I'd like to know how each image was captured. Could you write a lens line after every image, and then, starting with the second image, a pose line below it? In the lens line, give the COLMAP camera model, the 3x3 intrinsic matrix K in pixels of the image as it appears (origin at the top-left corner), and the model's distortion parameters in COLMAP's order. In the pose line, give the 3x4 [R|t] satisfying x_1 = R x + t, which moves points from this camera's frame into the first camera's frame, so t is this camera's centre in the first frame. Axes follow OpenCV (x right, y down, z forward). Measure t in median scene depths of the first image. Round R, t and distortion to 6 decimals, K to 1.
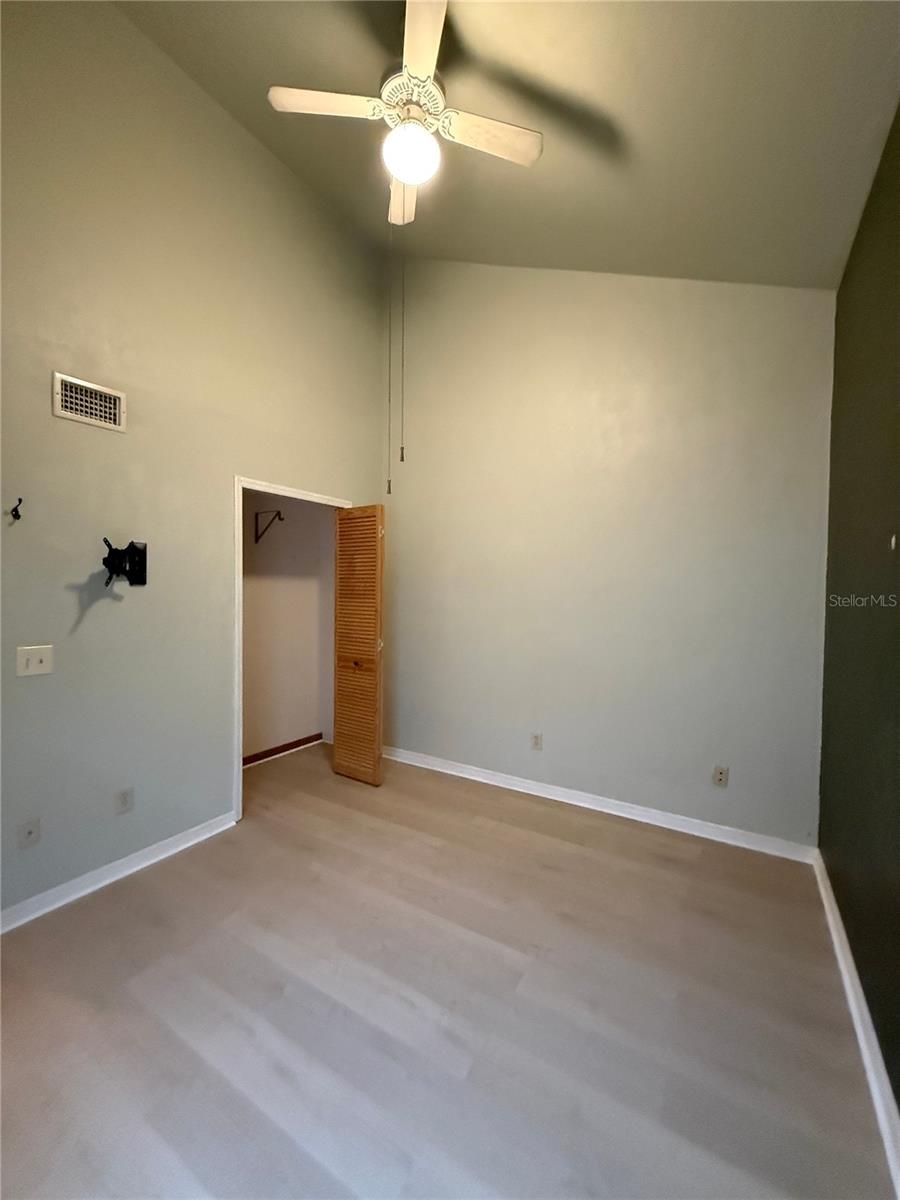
lens RADIAL K [[481.3, 0, 446.9], [0, 481.3, 598.5], [0, 0, 1]] dist [-0.000661, 0.000422]
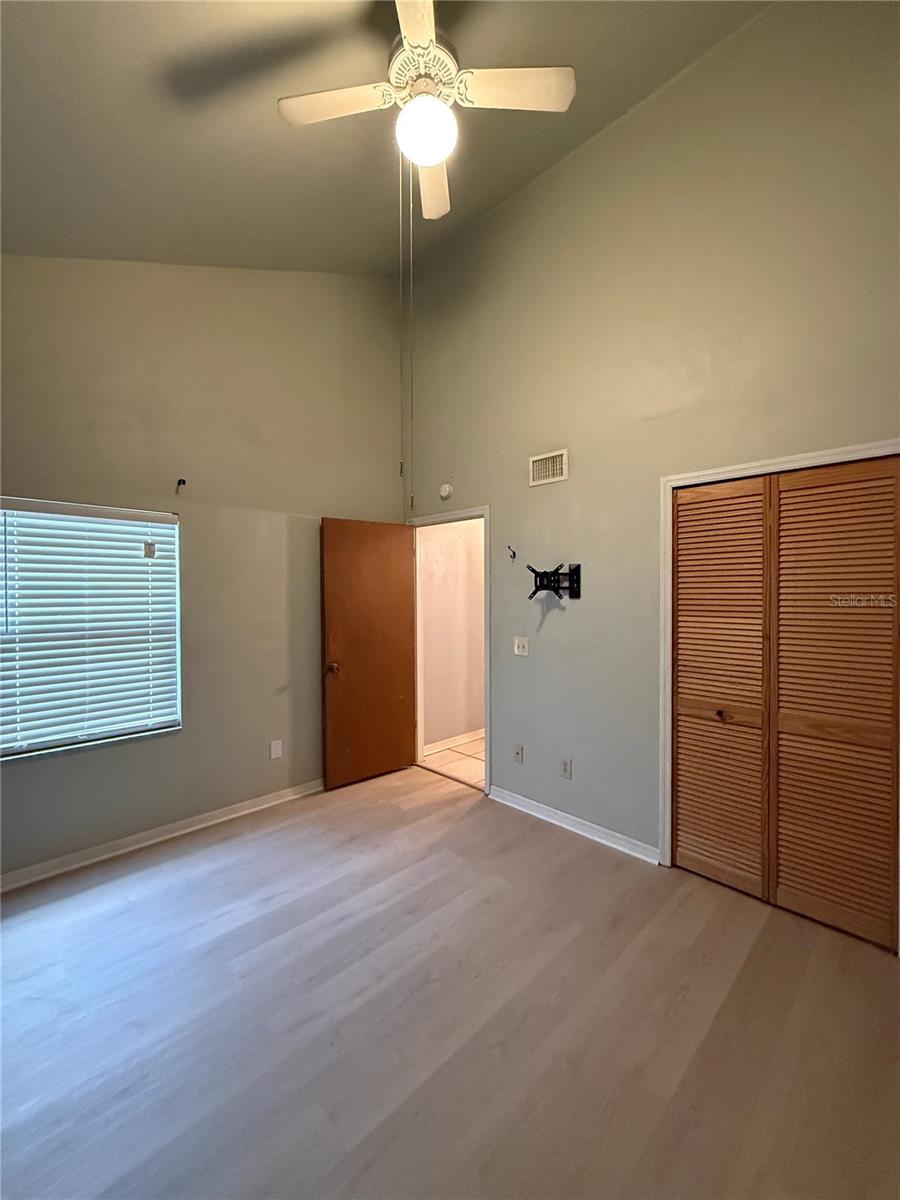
lens RADIAL K [[481.3, 0, 459.9], [0, 481.3, 600.4], [0, 0, 1]] dist [-0.000661, 0.000422]
pose [[-0.230979, 0.011839, -0.972887, 0.690186], [-0.030554, 0.999345, 0.019415, -0.043065], [0.972479, 0.034210, -0.230466, 1.109010]]
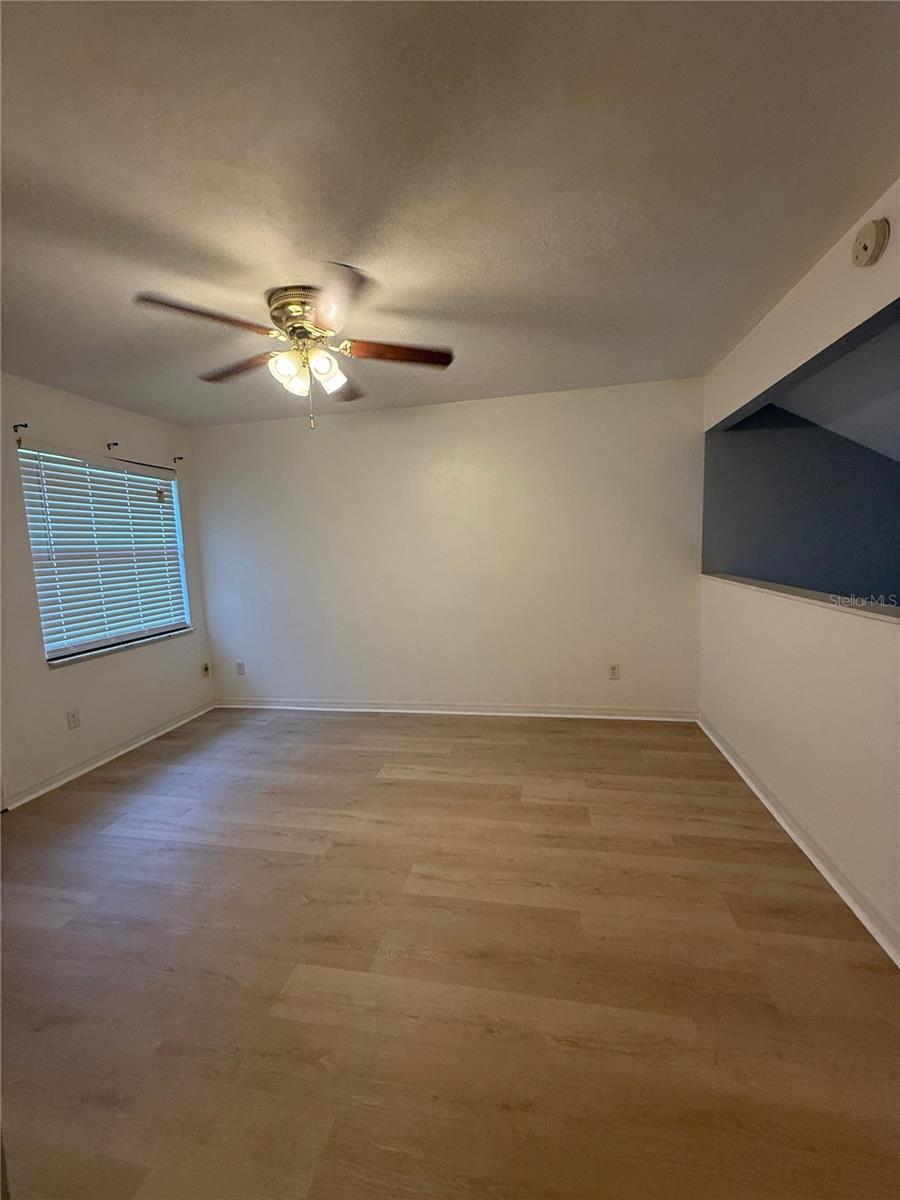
lens RADIAL K [[481.3, 0, 452.9], [0, 481.3, 600.1], [0, 0, 1]] dist [-0.000661, 0.000422]
pose [[0.343377, 0.078398, -0.935920, 1.636581], [0.026183, 0.995324, 0.092980, 0.112830], [0.938833, -0.056433, 0.339719, 0.355705]]
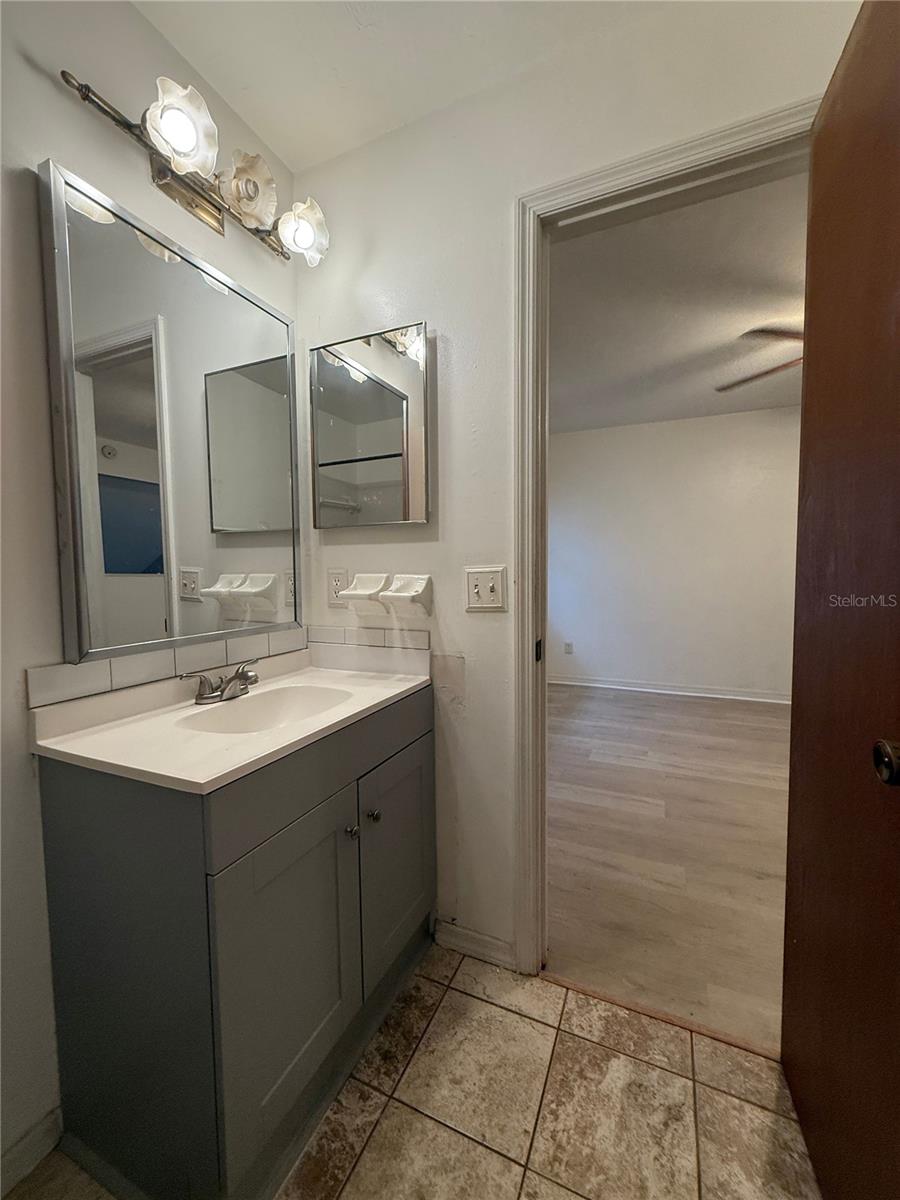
lens RADIAL K [[481.3, 0, 447.2], [0, 481.3, 599.2], [0, 0, 1]] dist [-0.000661, 0.000422]
pose [[0.123121, 0.048686, -0.991197, 1.601790], [-0.009901, 0.998806, 0.047829, 0.229288], [0.992342, 0.003925, 0.123456, -0.616633]]
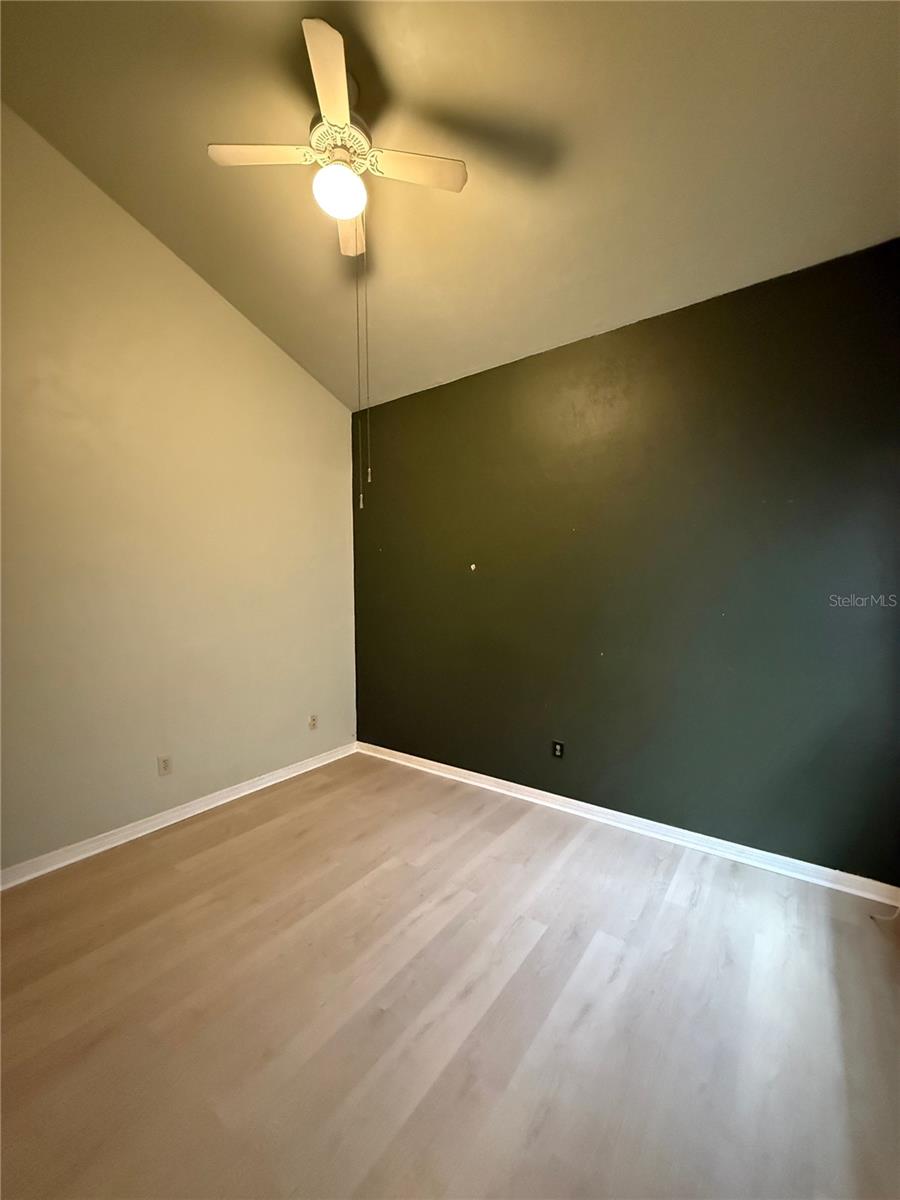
lens RADIAL K [[481.3, 0, 455.9], [0, 481.3, 589.8], [0, 0, 1]] dist [-0.000661, 0.000422]
pose [[0.070702, -0.025572, 0.997170, -1.014642], [0.045198, 0.998727, 0.022407, -0.038319], [-0.996473, 0.043486, 0.071768, 0.594091]]
